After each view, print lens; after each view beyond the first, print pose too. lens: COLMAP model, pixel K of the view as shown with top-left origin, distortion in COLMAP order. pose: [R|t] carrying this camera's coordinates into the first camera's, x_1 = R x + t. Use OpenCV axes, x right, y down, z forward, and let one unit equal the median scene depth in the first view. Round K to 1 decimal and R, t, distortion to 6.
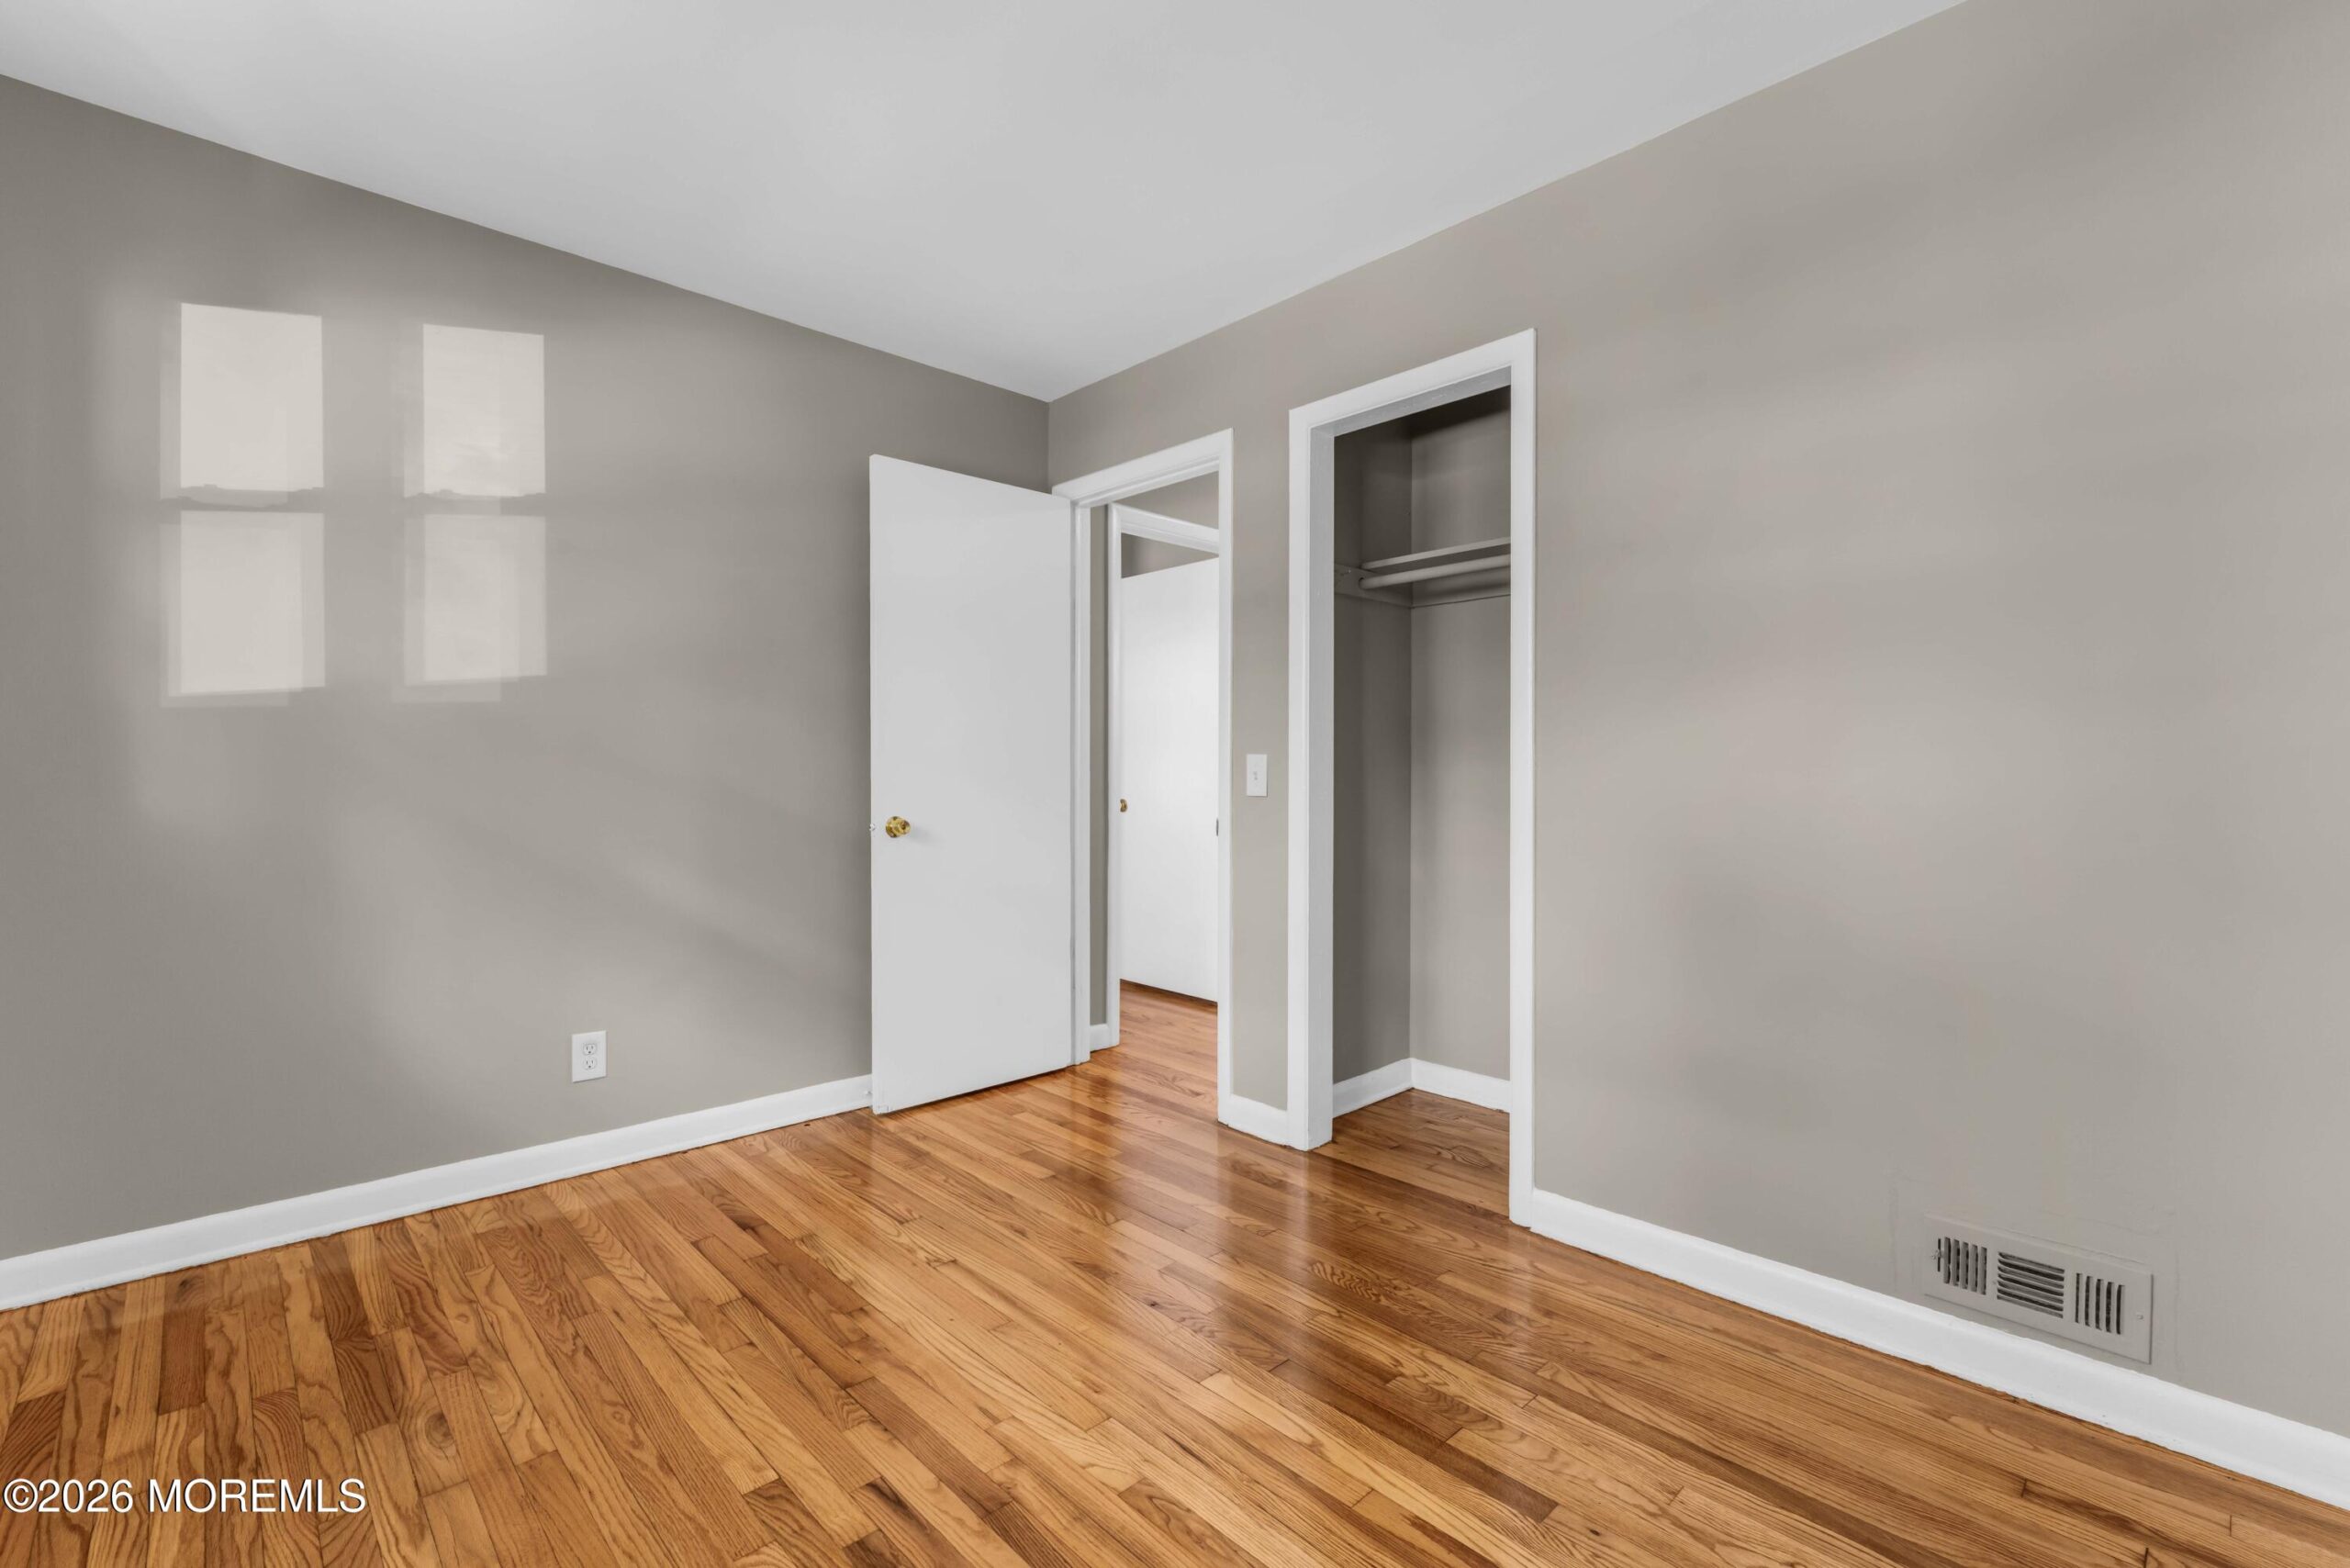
lens RADIAL K [[1028.2, 0, 1175.0], [0, 1028.2, 784.0], [0, 0, 1]] dist [-0.000042, -0.000005]
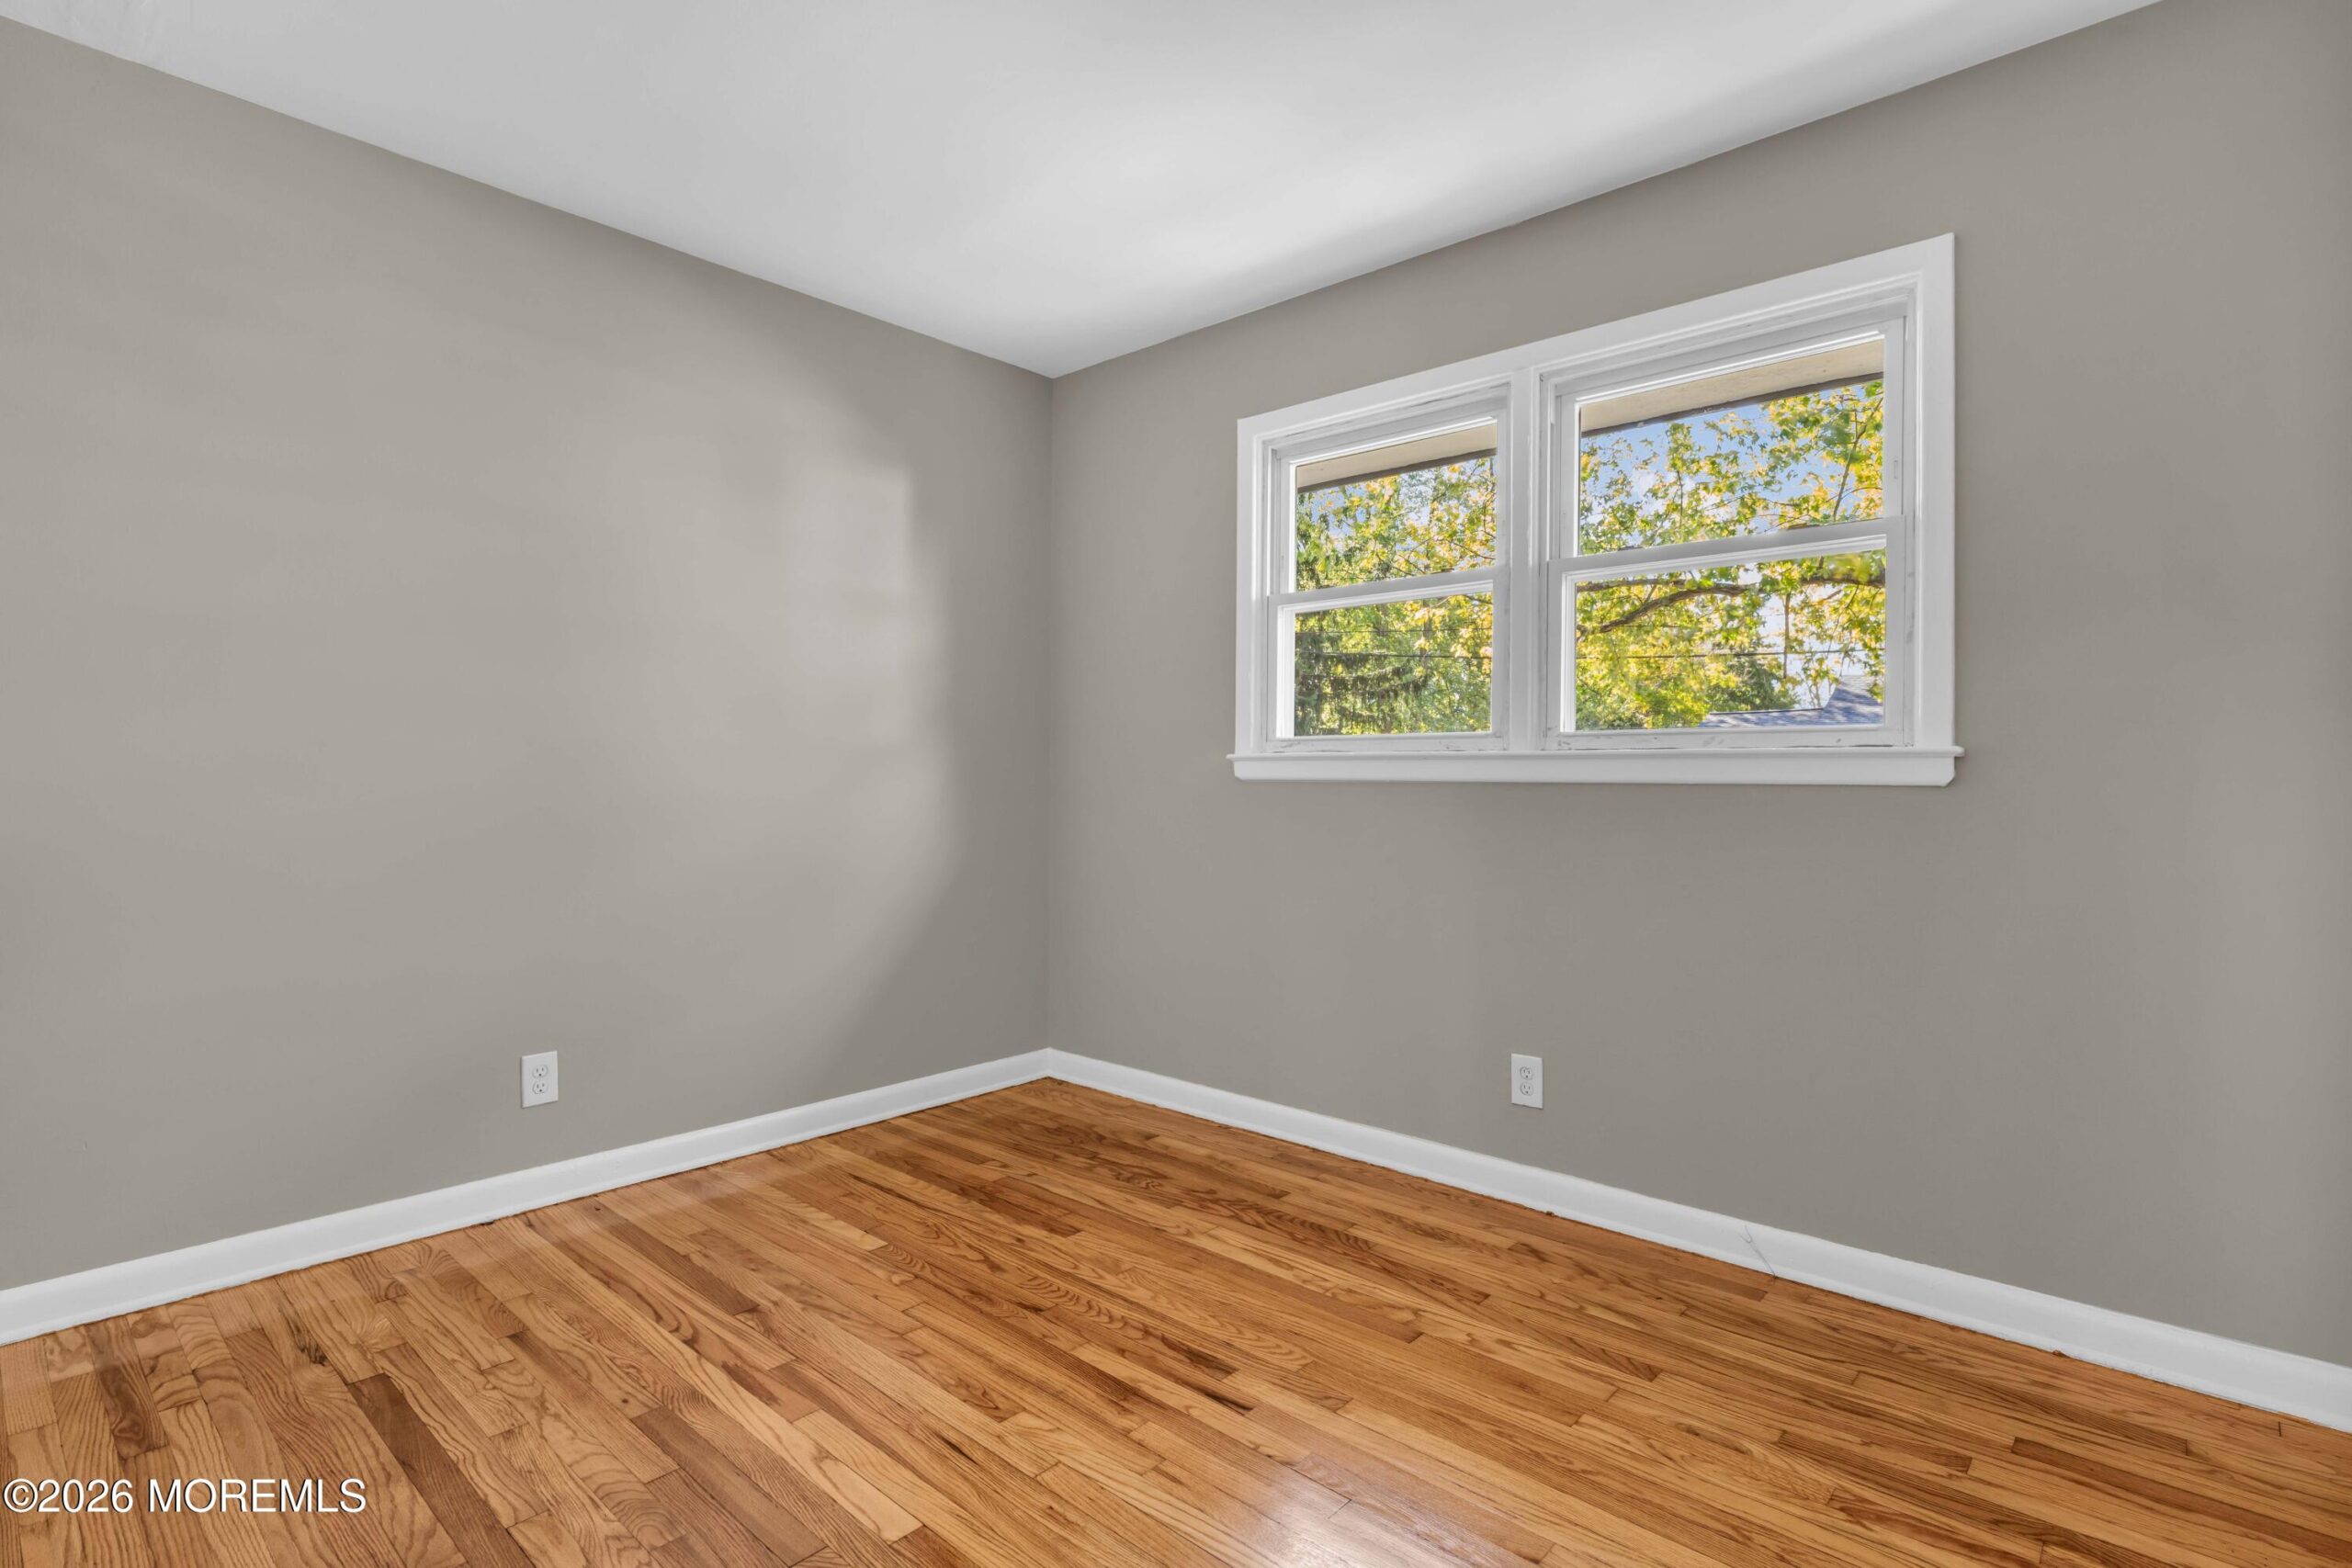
lens RADIAL K [[1159.0, 0, 1171.5], [0, 1159.0, 762.4], [0, 0, 1]] dist [-0.000527, -0.000075]
pose [[-0.997827, -0.010745, -0.065012, -0.118399], [-0.010417, 0.999931, -0.005386, -0.012808], [0.065066, -0.004697, -0.997870, 2.171439]]
